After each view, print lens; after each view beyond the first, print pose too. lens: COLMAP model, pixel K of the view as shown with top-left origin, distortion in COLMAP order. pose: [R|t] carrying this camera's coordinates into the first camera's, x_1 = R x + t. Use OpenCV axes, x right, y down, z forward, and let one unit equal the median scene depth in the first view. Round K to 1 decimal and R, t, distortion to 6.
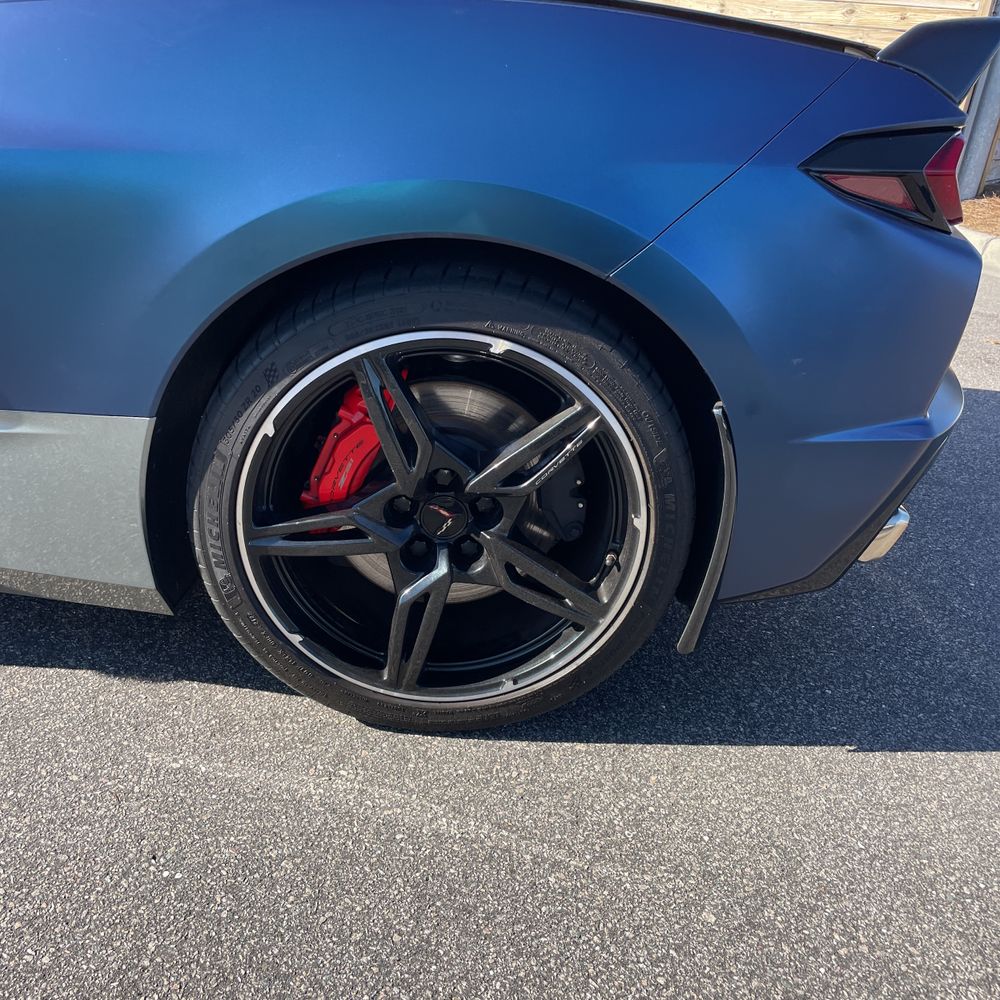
lens RADIAL K [[1013.7, 0, 500.0], [0, 1013.7, 479.4], [0, 0, 1]] dist [0.107063, -0.171610]
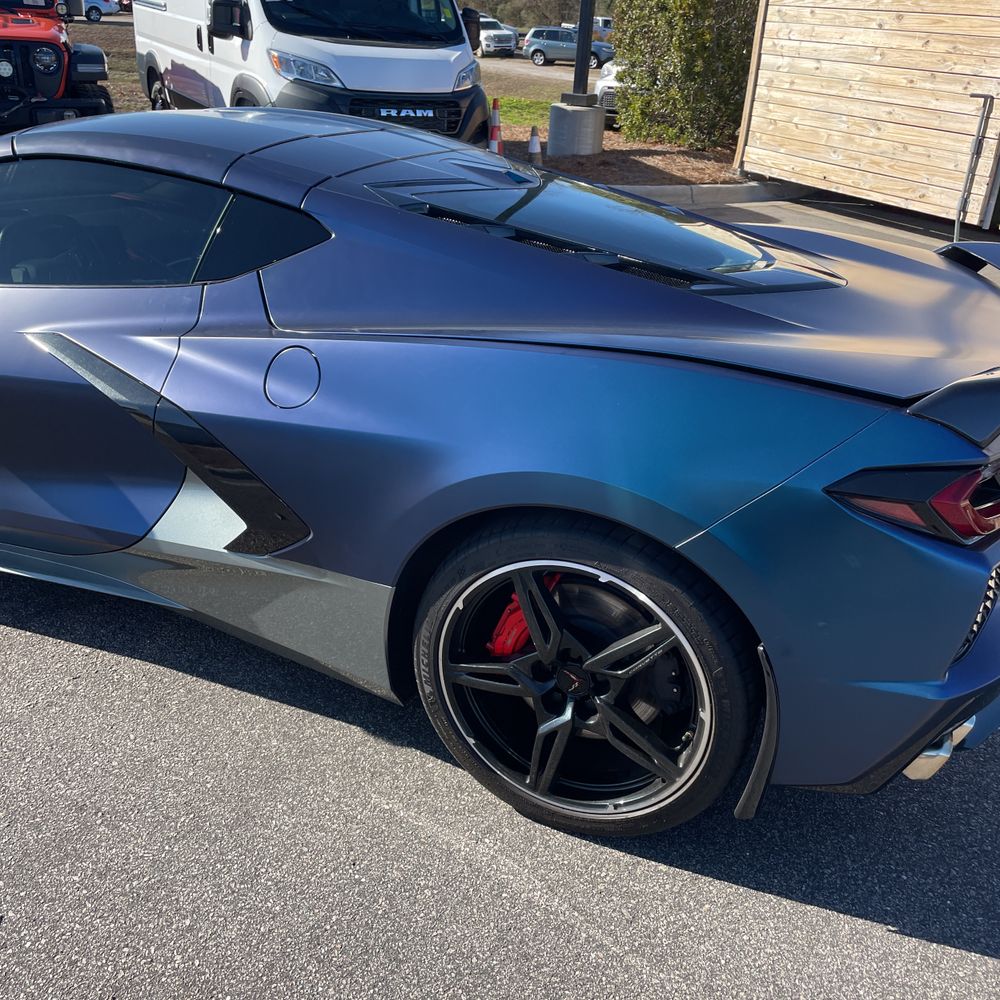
lens RADIAL K [[1025.0, 0, 497.9], [0, 1025.0, 474.0], [0, 0, 1]] dist [0.061544, -0.079040]
pose [[0.911773, 0.119854, -0.392816, 0.382446], [-0.133771, 0.990979, -0.008136, -0.224583], [0.388297, 0.059966, 0.919581, -0.381633]]
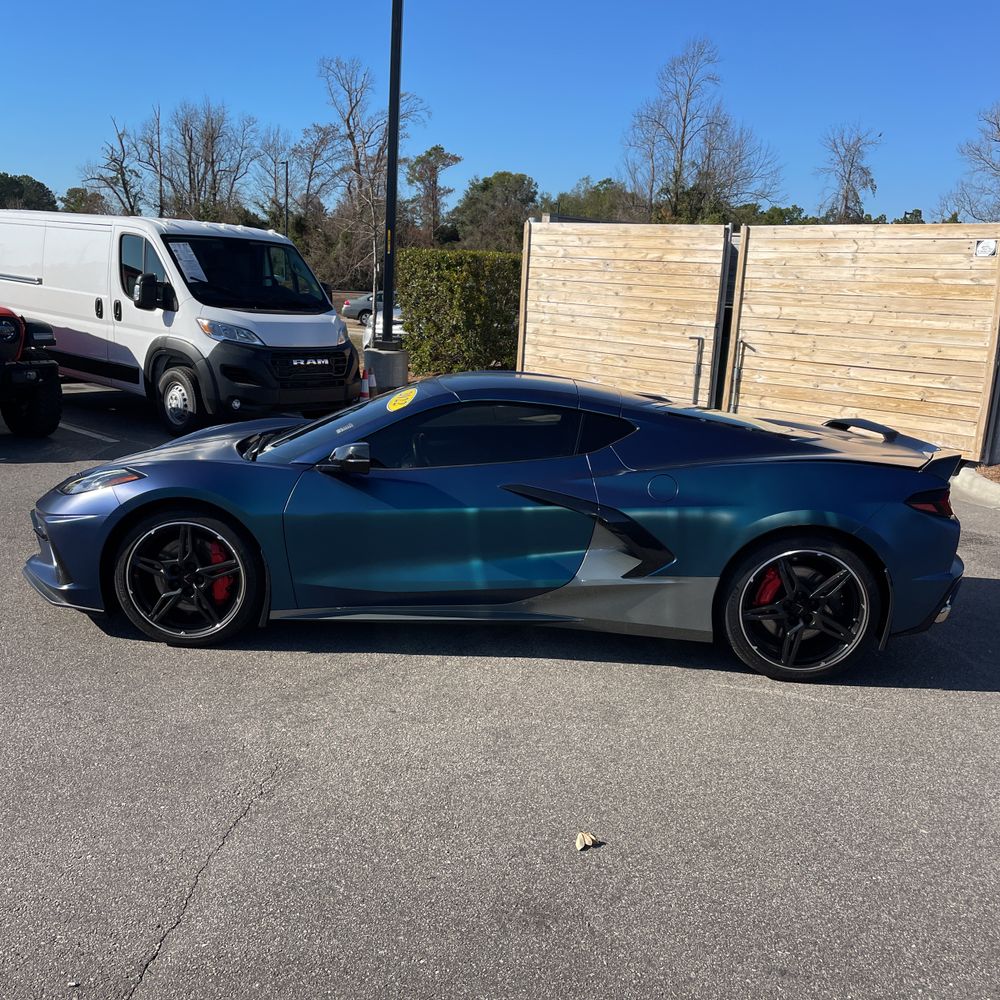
lens RADIAL K [[1013.7, 0, 500.0], [0, 1013.7, 479.4], [0, 0, 1]] dist [0.107063, -0.171610]
pose [[0.996666, -0.038183, -0.072105, -0.763719], [0.020699, 0.973154, -0.229222, 0.369590], [0.078922, 0.226965, 0.970700, -2.342879]]
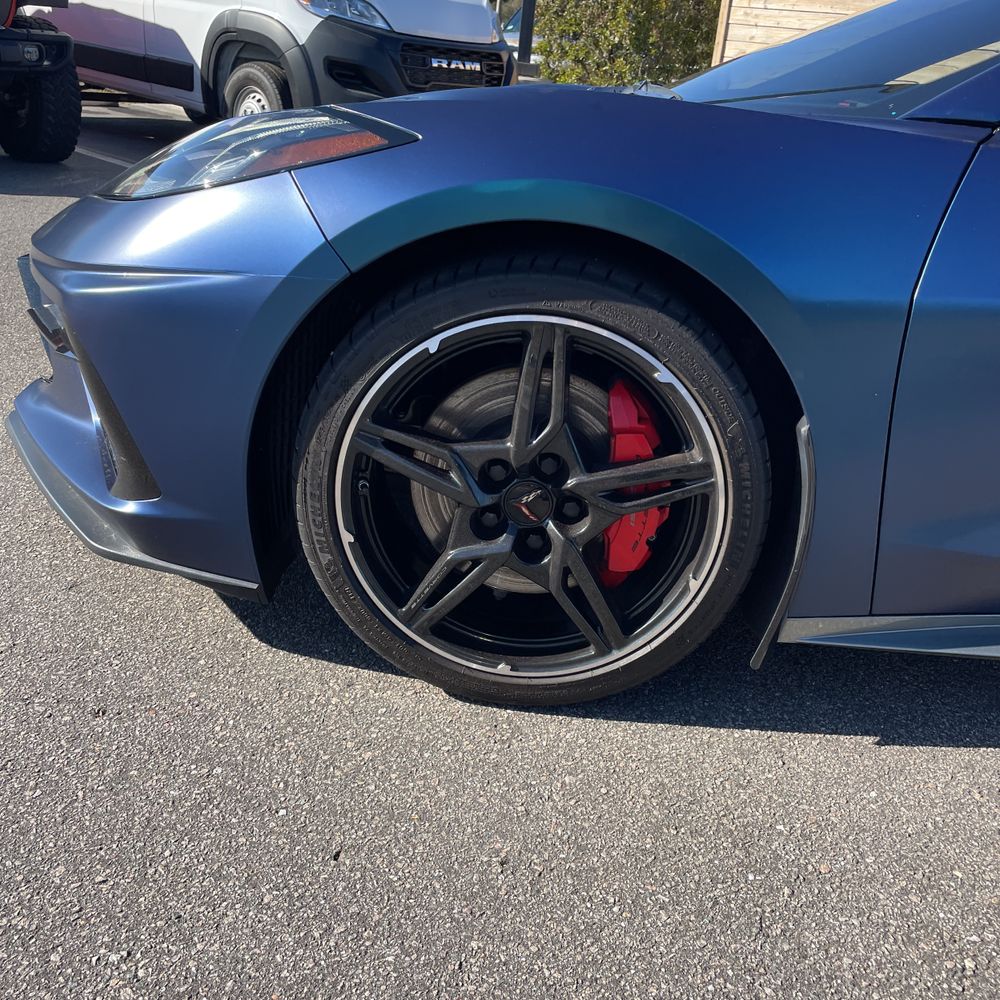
lens RADIAL K [[1009.8, 0, 516.2], [0, 1009.8, 499.5], [0, 0, 1]] dist [0.087983, -0.121631]
pose [[0.996539, 0.027210, -0.078550, -1.963972], [-0.028489, 0.999478, -0.015208, -0.089305], [0.078095, 0.017393, 0.996794, -0.122814]]
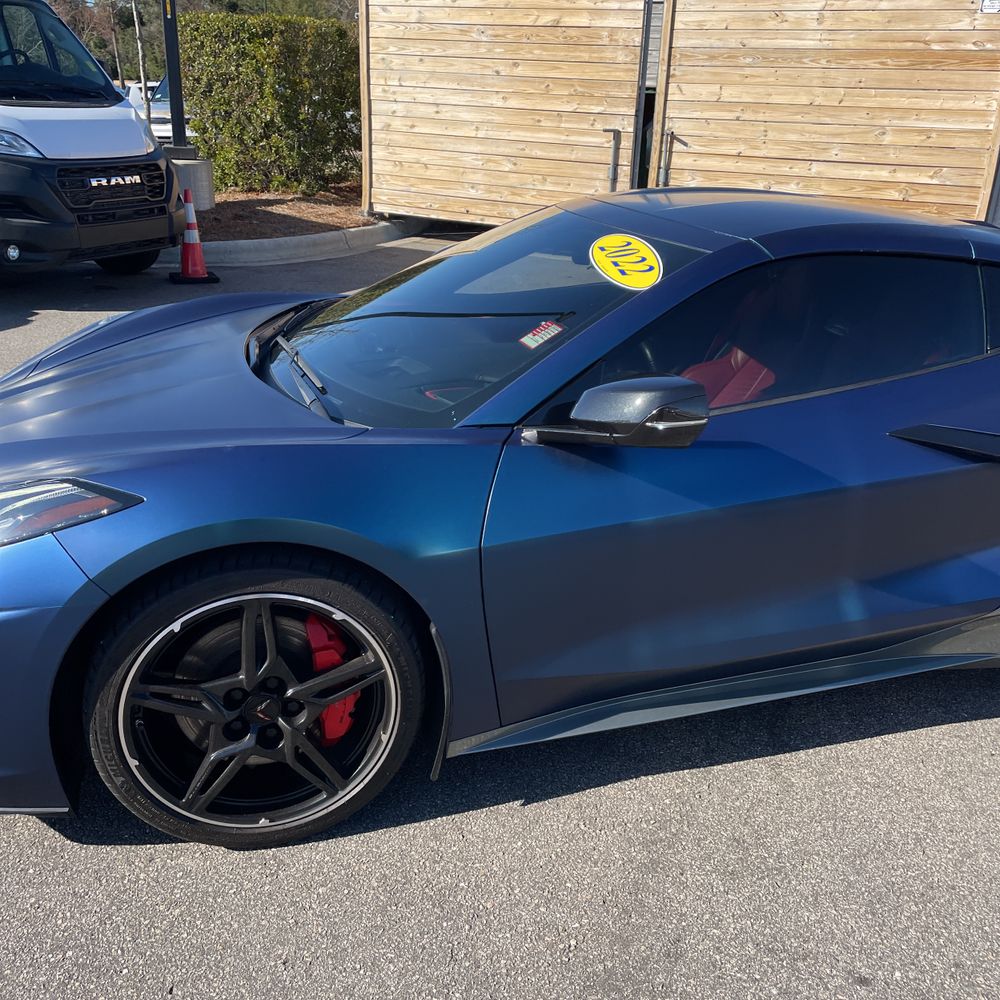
lens RADIAL K [[1009.8, 0, 516.2], [0, 1009.8, 499.5], [0, 0, 1]] dist [0.087983, -0.121631]
pose [[0.973045, -0.144631, 0.179625, -1.894144], [0.148348, 0.988908, -0.007363, -0.335355], [-0.176568, 0.033811, 0.983708, -0.639033]]
